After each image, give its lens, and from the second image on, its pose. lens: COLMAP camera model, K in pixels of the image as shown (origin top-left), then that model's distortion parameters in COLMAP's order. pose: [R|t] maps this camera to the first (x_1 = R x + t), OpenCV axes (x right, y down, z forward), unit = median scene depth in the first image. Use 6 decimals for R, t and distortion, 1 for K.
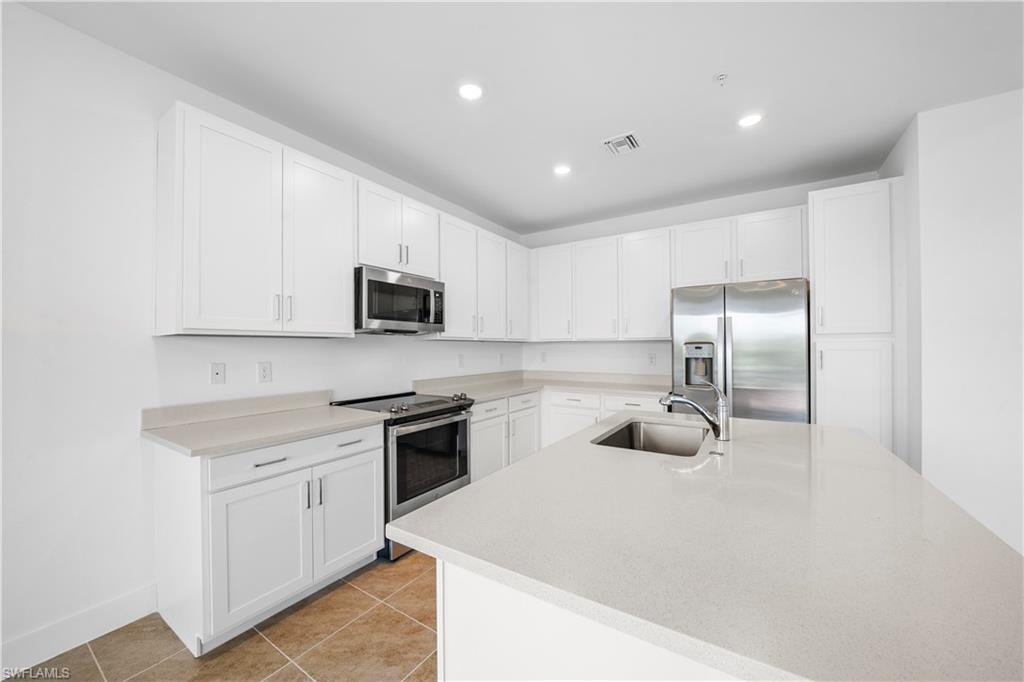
lens RADIAL K [[381.7, 0, 512.0], [0, 381.7, 341.0], [0, 0, 1]] dist [-0.000111, 0.000075]
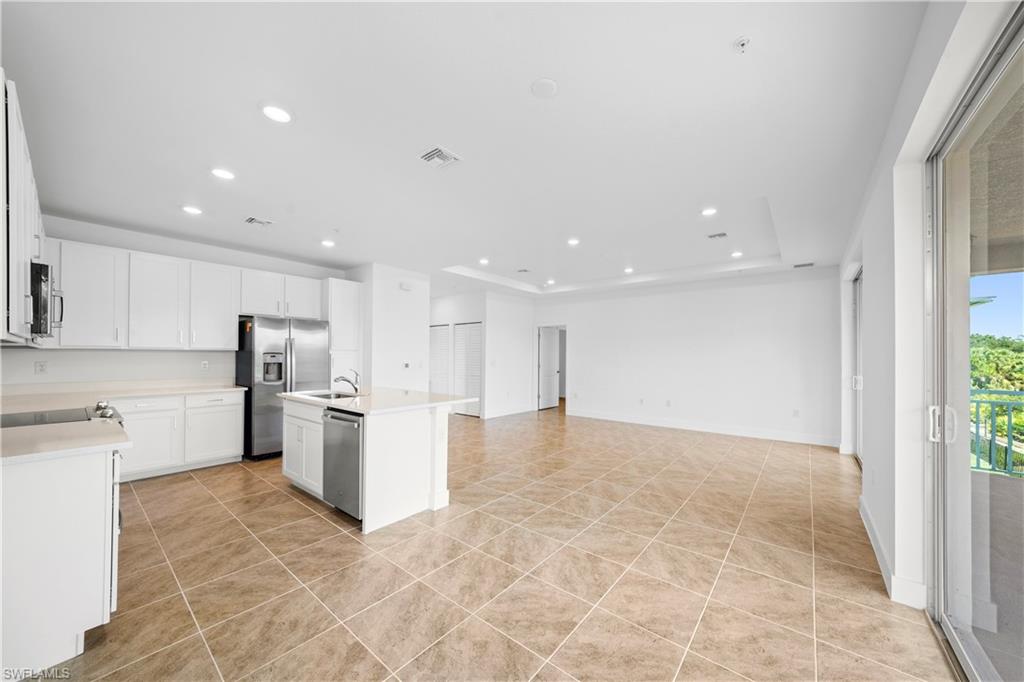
lens RADIAL K [[359.7, 0, 514.4], [0, 359.7, 348.6], [0, 0, 1]] dist [-0.022069, 0.003187]
pose [[0.109478, 0.015046, 0.993875, -0.867834], [-0.013664, 0.999814, -0.013631, -0.007633], [-0.993895, -0.012088, 0.109663, -0.147863]]
